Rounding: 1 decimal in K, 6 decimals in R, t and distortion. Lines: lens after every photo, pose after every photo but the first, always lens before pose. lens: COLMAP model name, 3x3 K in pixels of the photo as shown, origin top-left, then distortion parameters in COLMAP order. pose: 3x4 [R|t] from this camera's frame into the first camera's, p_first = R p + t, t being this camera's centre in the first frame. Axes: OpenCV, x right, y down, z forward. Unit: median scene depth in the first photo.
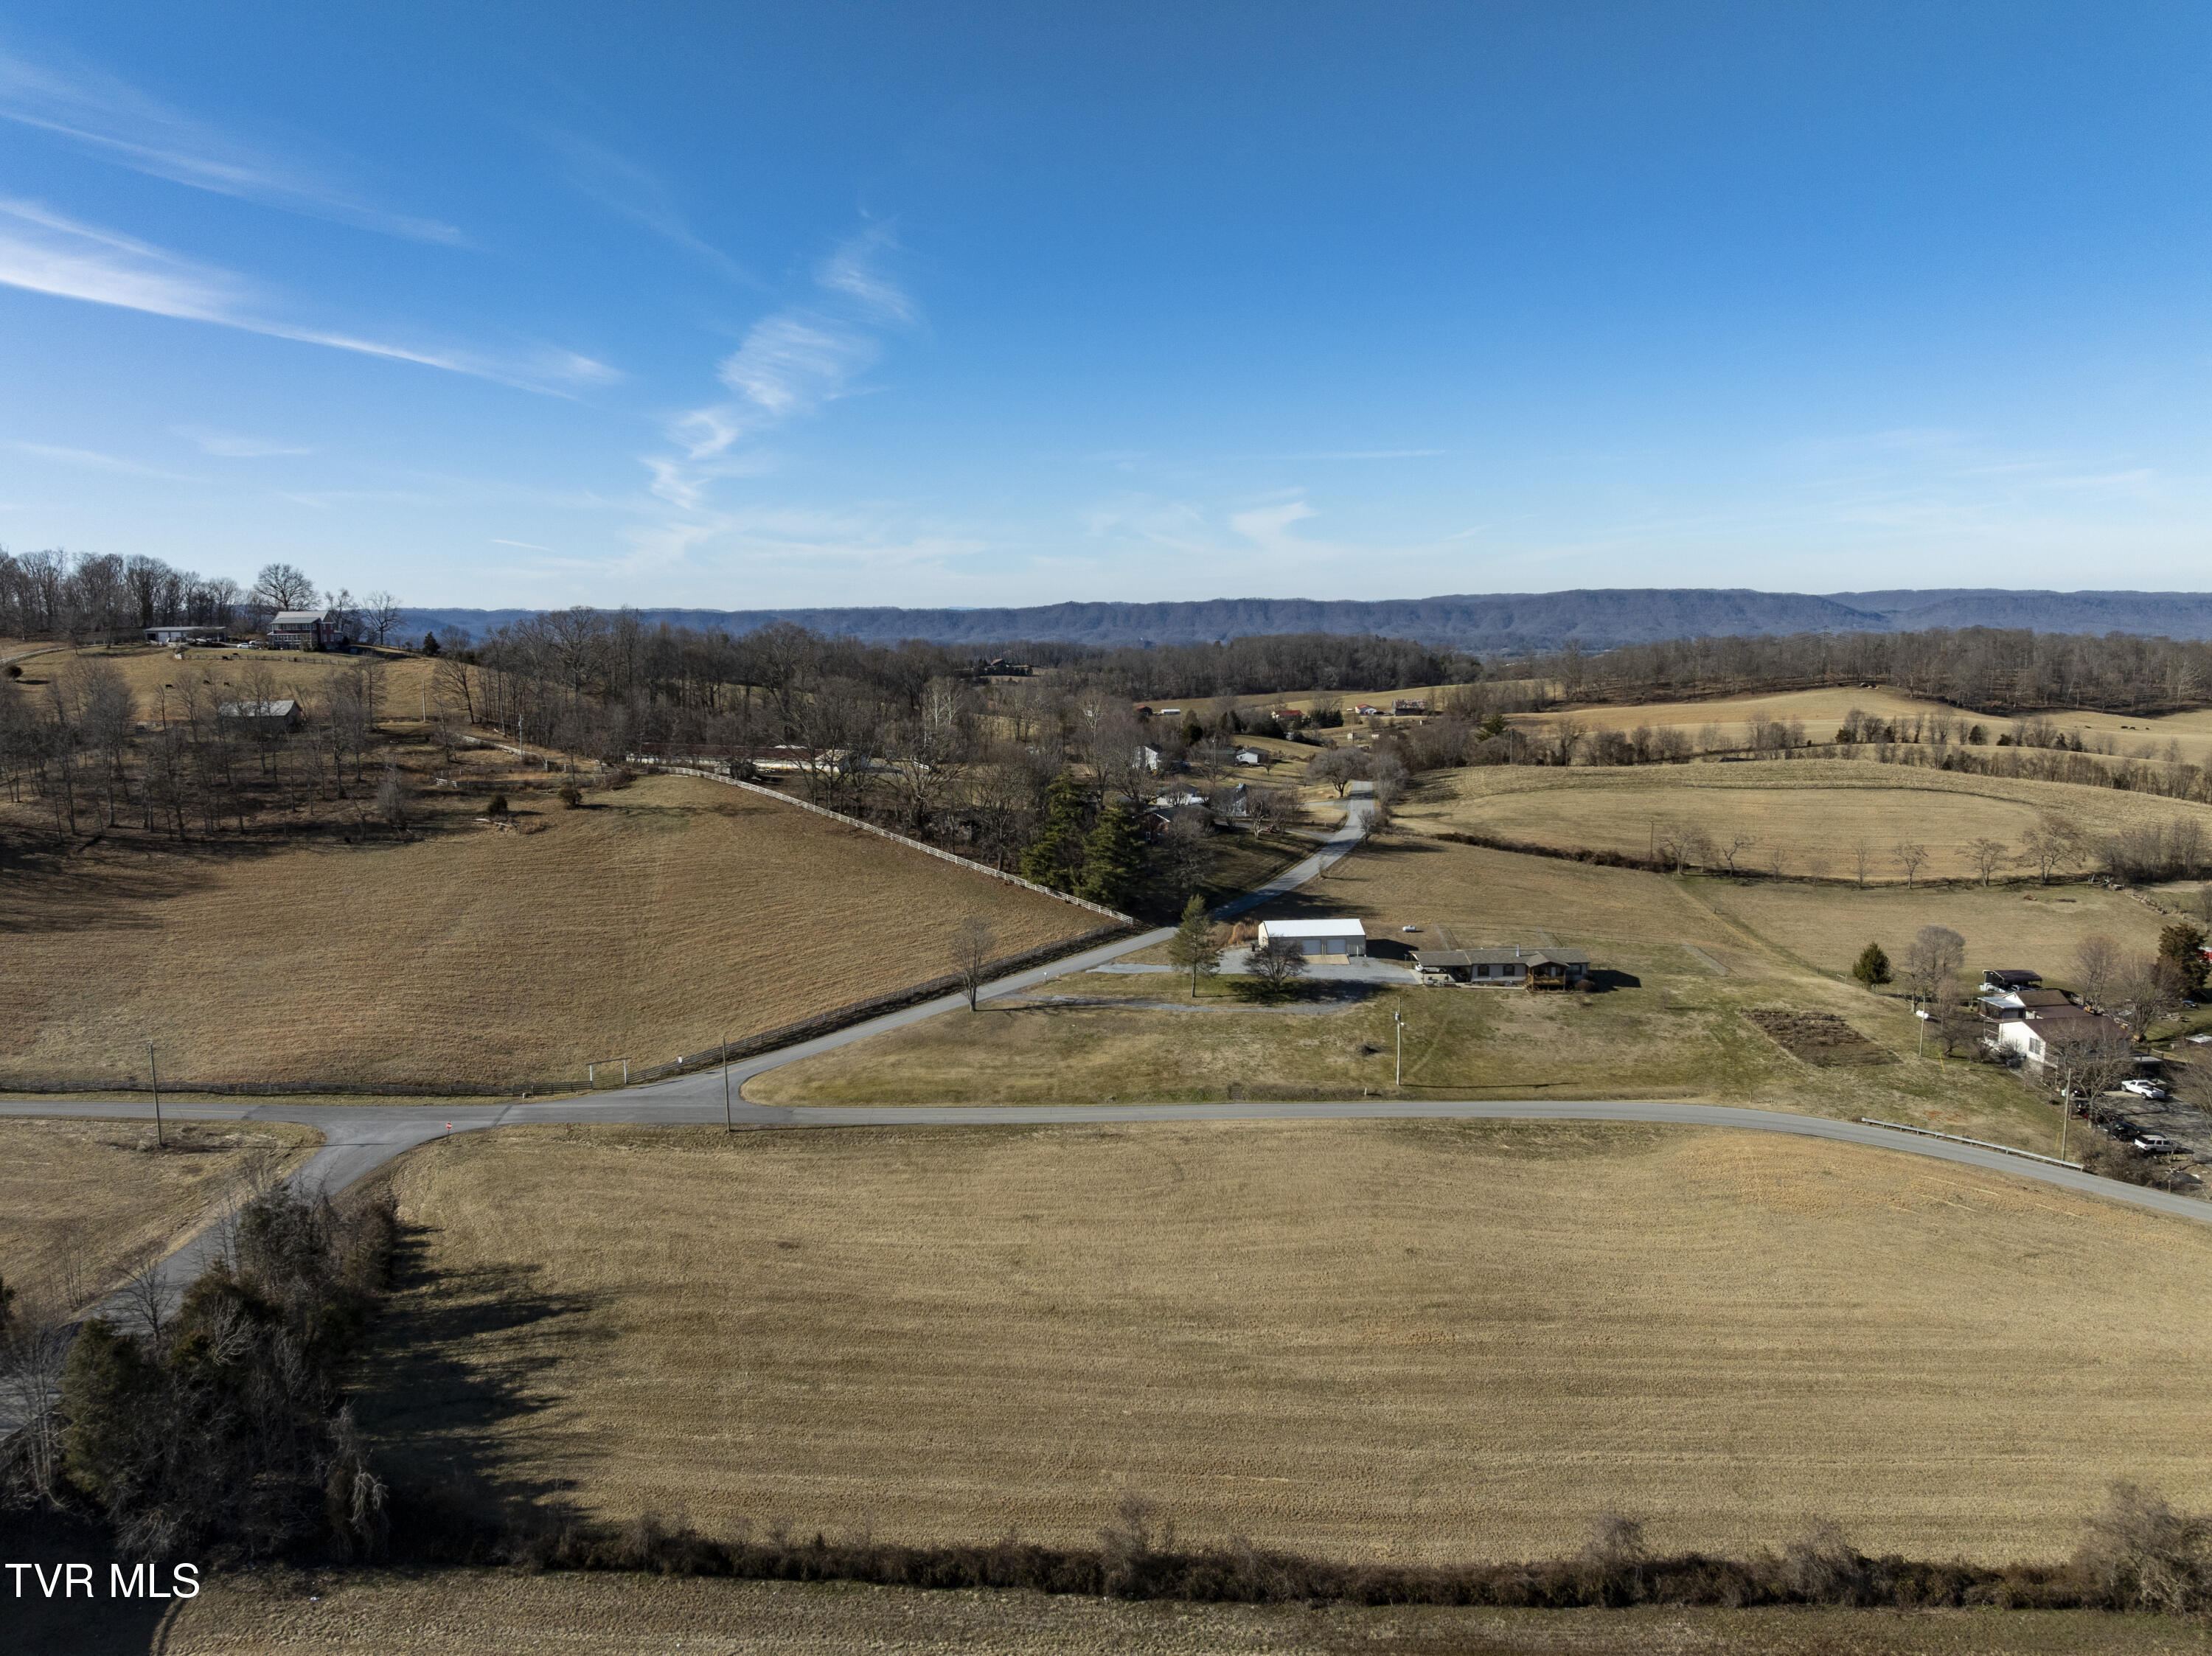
lens RADIAL K [[1553.0, 0, 1114.6], [0, 1553.0, 814.8], [0, 0, 1]] dist [-0.040358, 0.005563]
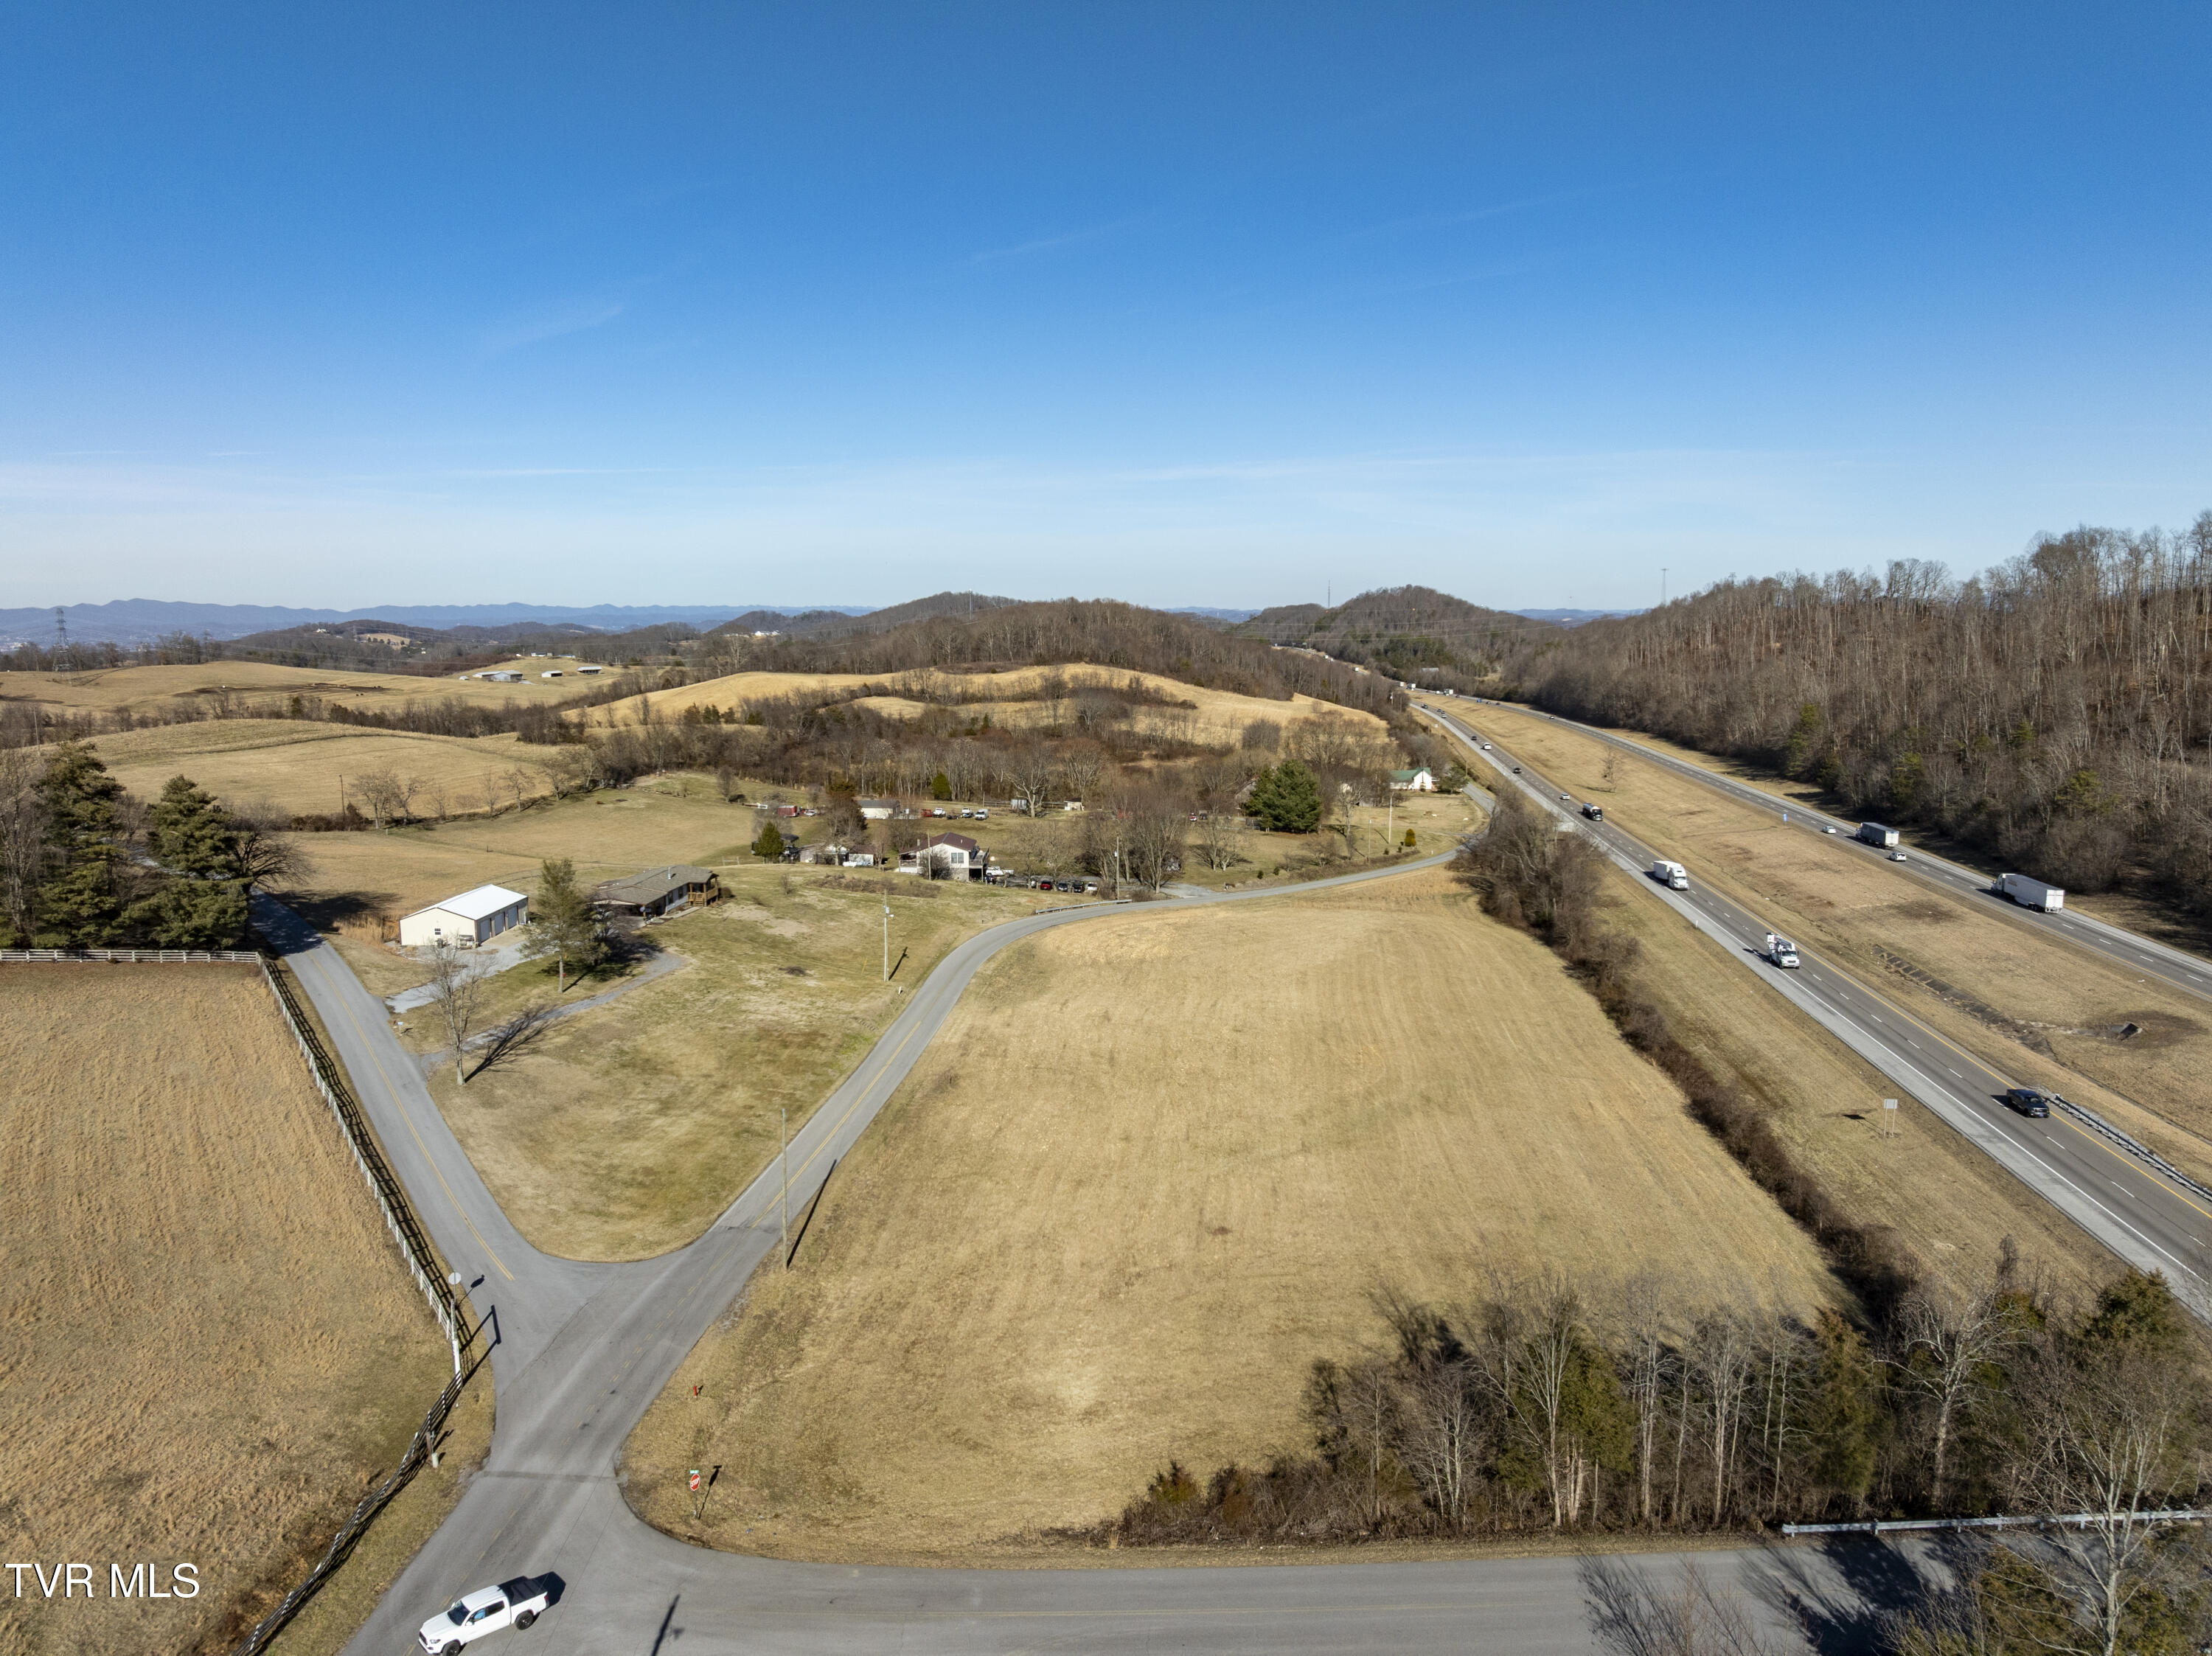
lens RADIAL K [[1553.0, 0, 1114.6], [0, 1553.0, 814.8], [0, 0, 1]] dist [-0.040358, 0.005563]
pose [[0.095775, -0.120422, 0.988092, -0.496776], [0.132945, 0.985309, 0.107196, -0.009505], [-0.986485, 0.121095, 0.110378, 0.486283]]
